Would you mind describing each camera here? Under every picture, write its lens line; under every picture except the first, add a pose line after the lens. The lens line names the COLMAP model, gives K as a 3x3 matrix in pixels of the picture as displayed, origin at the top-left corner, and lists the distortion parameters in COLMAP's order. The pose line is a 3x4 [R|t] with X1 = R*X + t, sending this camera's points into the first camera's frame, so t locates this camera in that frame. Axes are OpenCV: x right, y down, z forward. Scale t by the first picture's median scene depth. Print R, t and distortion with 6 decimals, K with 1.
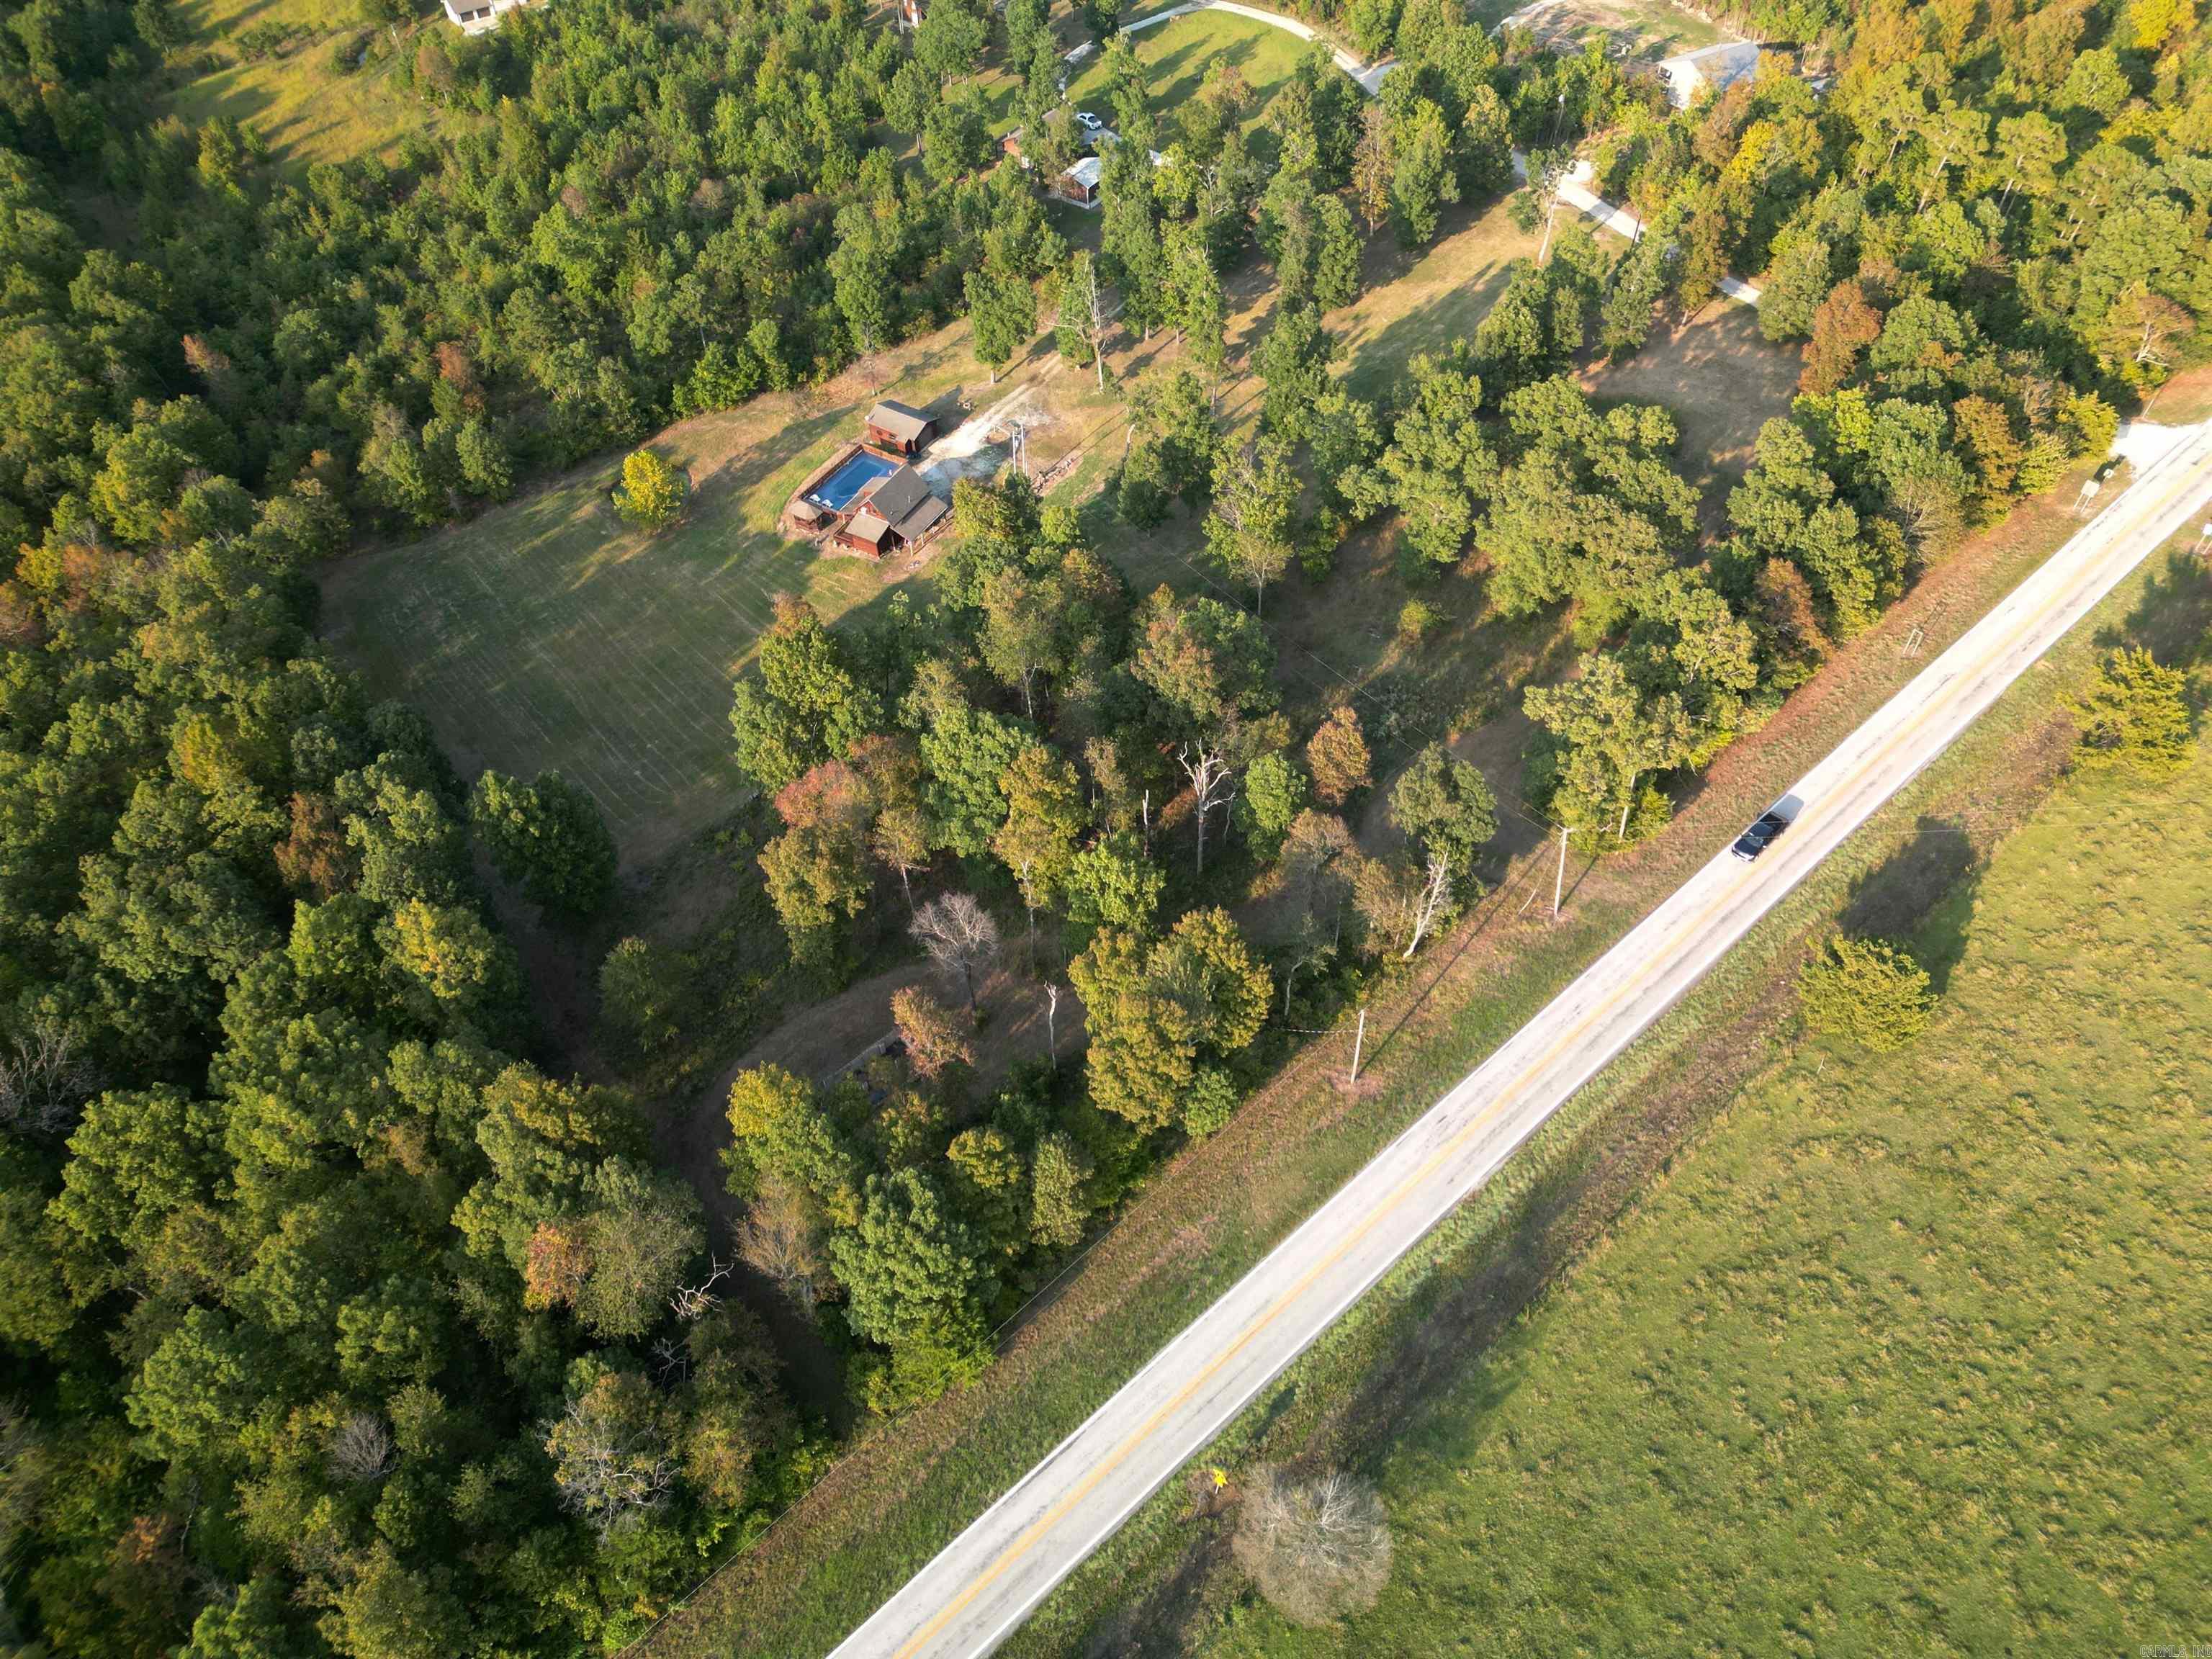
lens RADIAL K [[1538.3, 0, 1107.6], [0, 1538.3, 834.1], [0, 0, 1]] dist [0.075576, -0.056948]
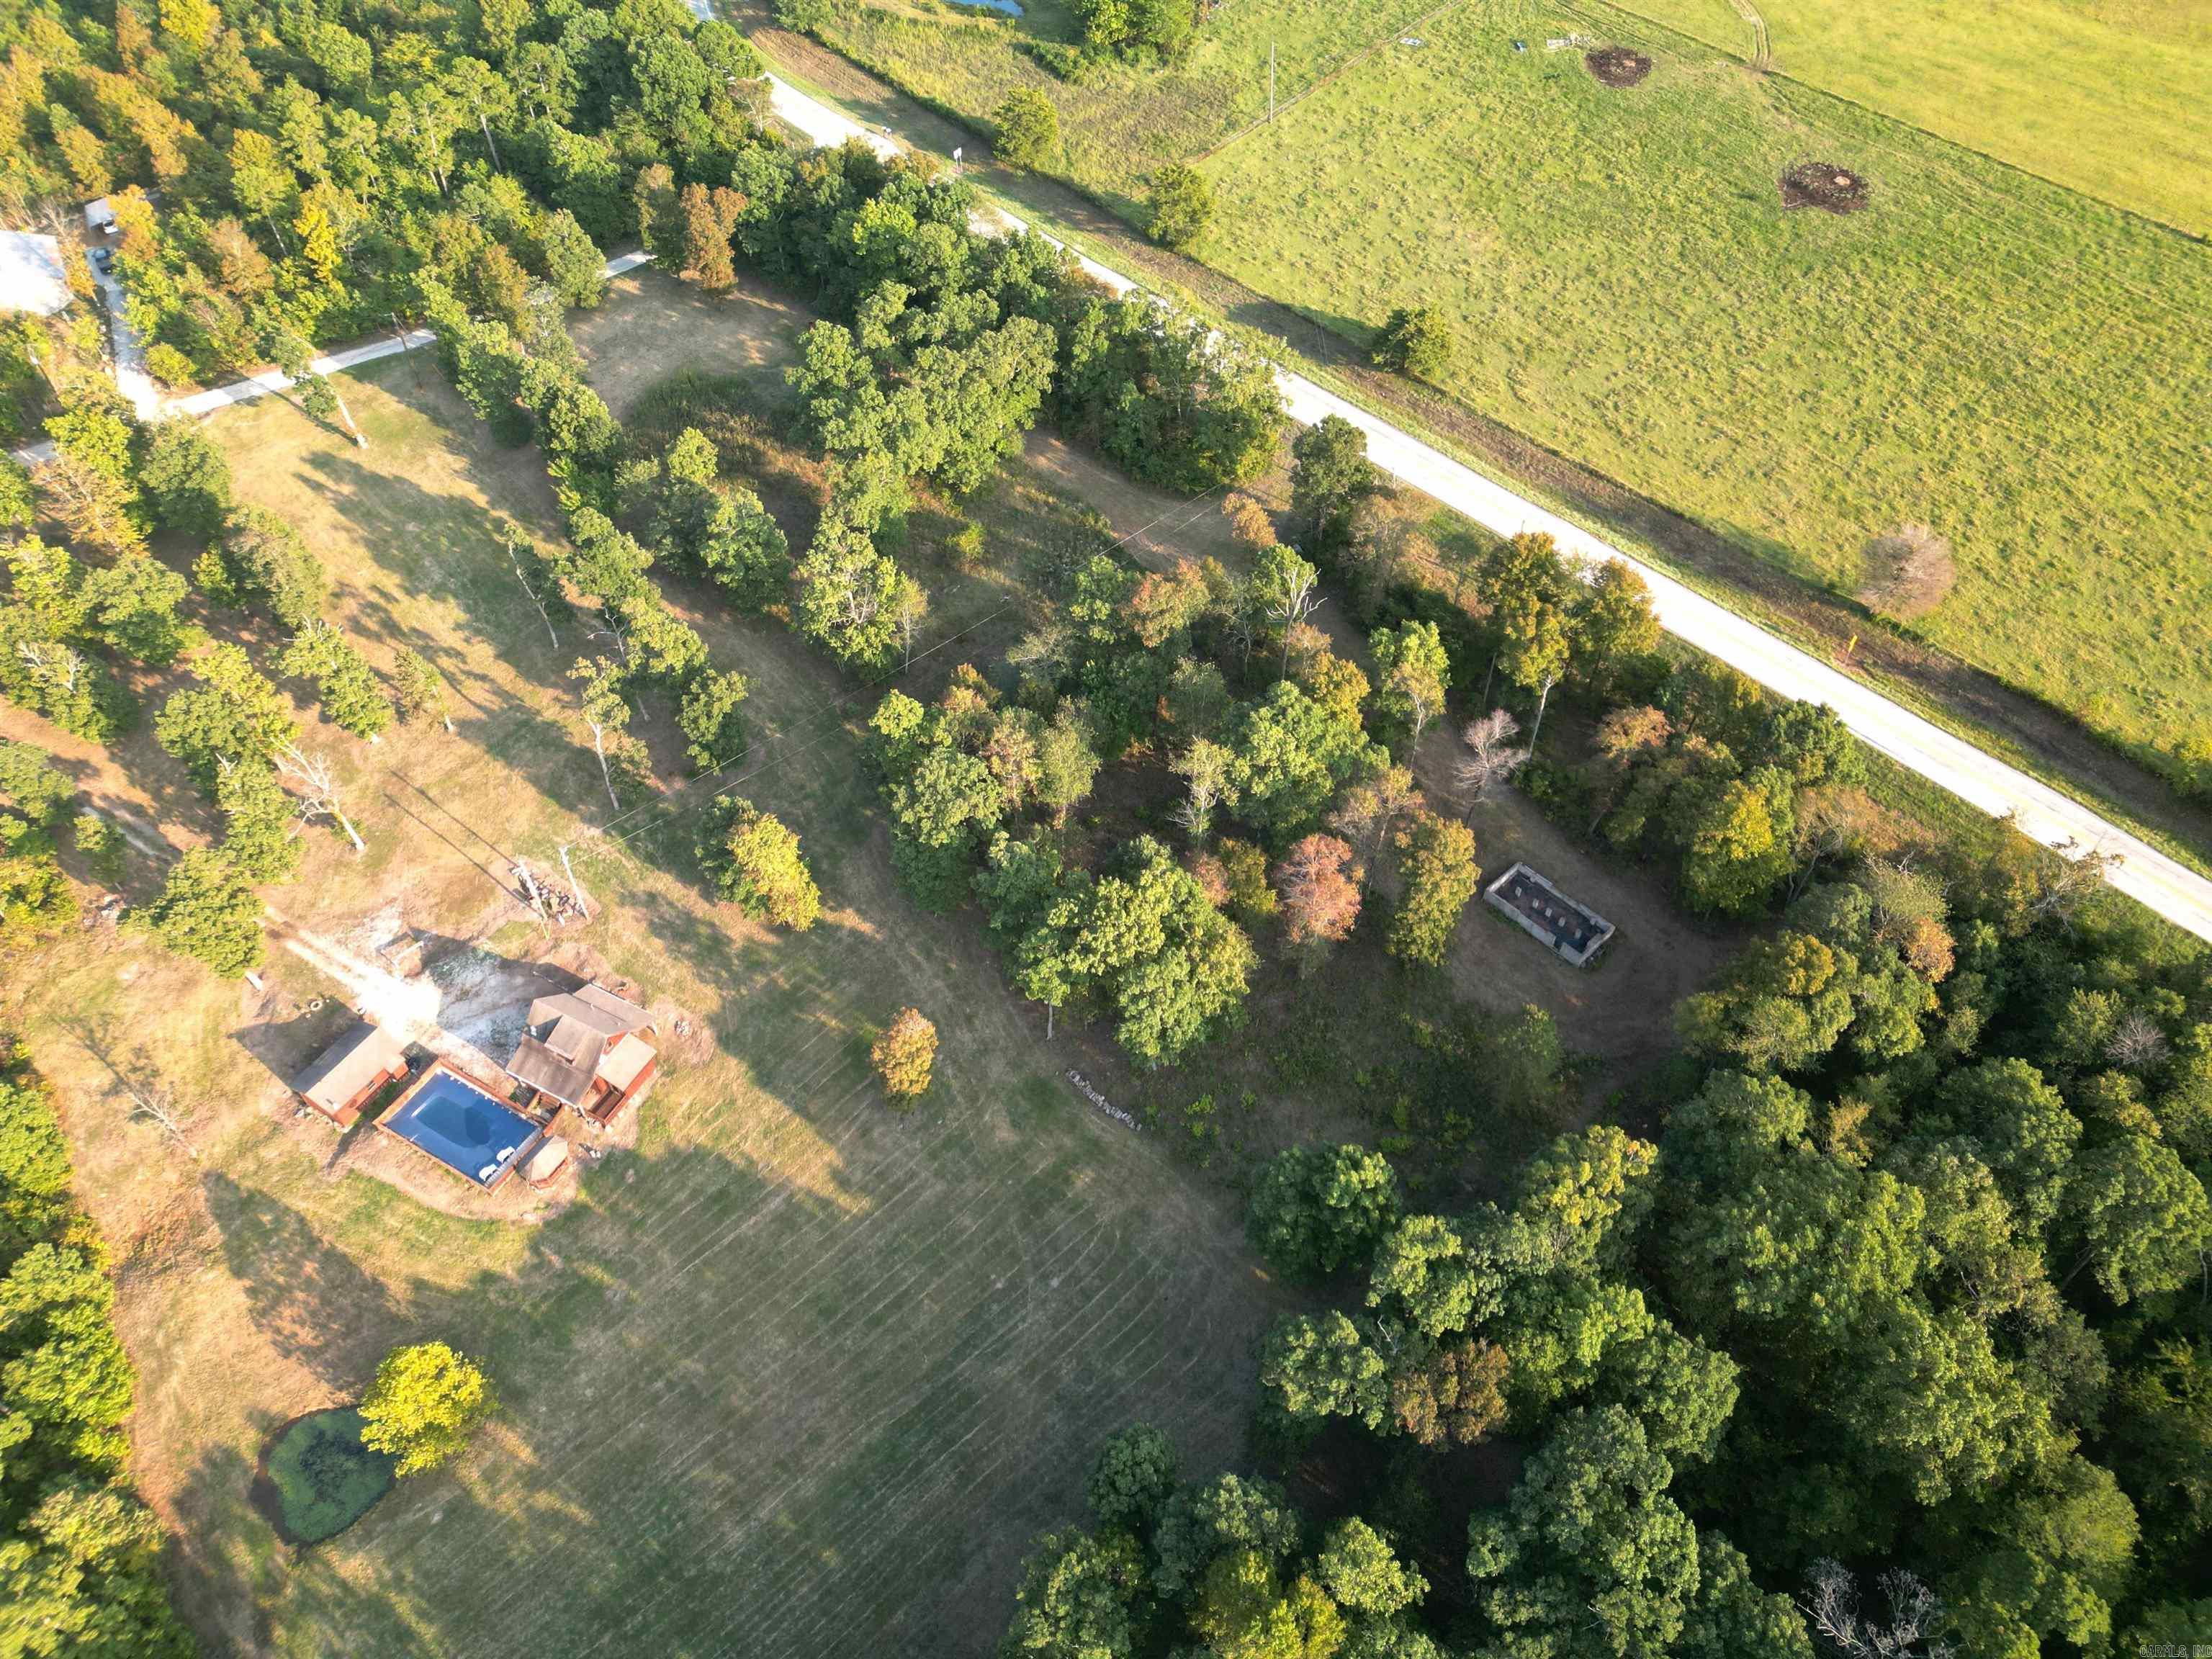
lens RADIAL K [[1573.2, 0, 1113.4], [0, 1573.2, 808.7], [0, 0, 1]] dist [0.040232, -0.002549]
pose [[-0.019541, -0.734763, 0.678042, -0.881698], [0.752844, 0.435447, 0.493570, -0.678105], [-0.657908, 0.520105, 0.544653, 0.562215]]
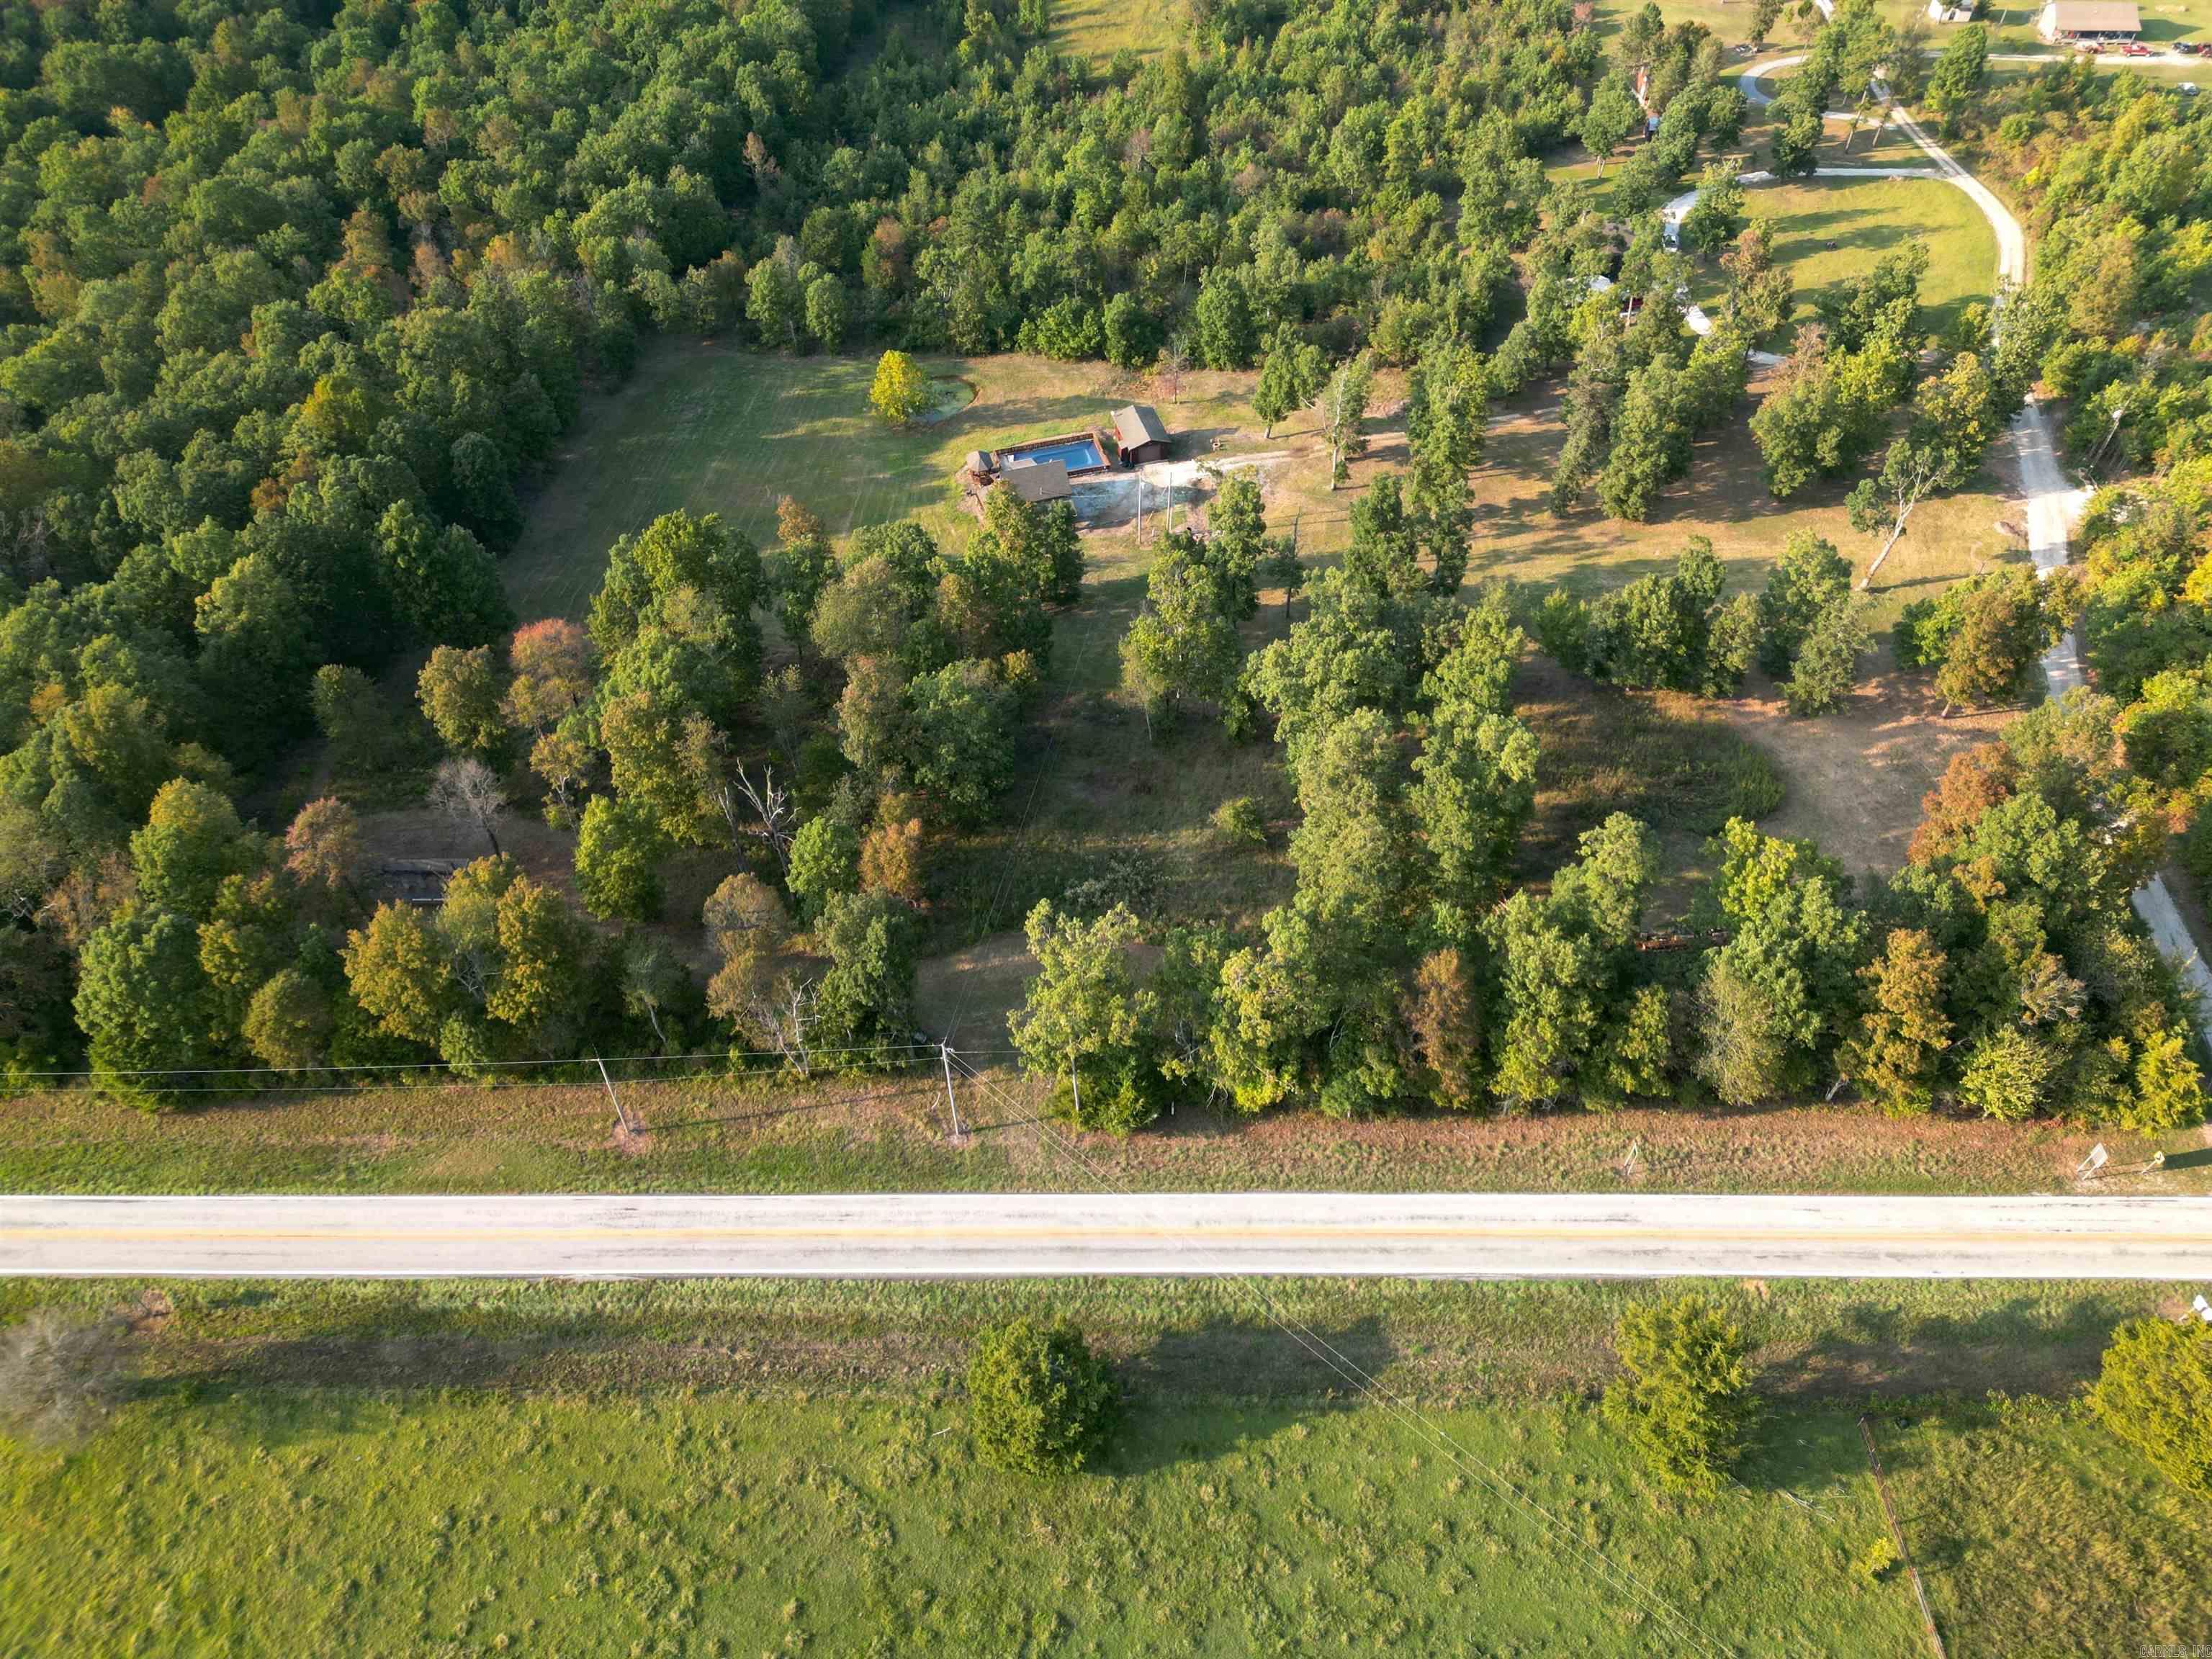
lens RADIAL K [[1541.8, 0, 1106.0], [0, 1541.8, 829.5], [0, 0, 1]] dist [0.038586, -0.042494]
pose [[0.739680, 0.508576, -0.440708, 0.694907], [-0.509790, 0.850965, 0.126385, -0.269473], [0.439303, 0.131185, 0.888709, 0.235627]]
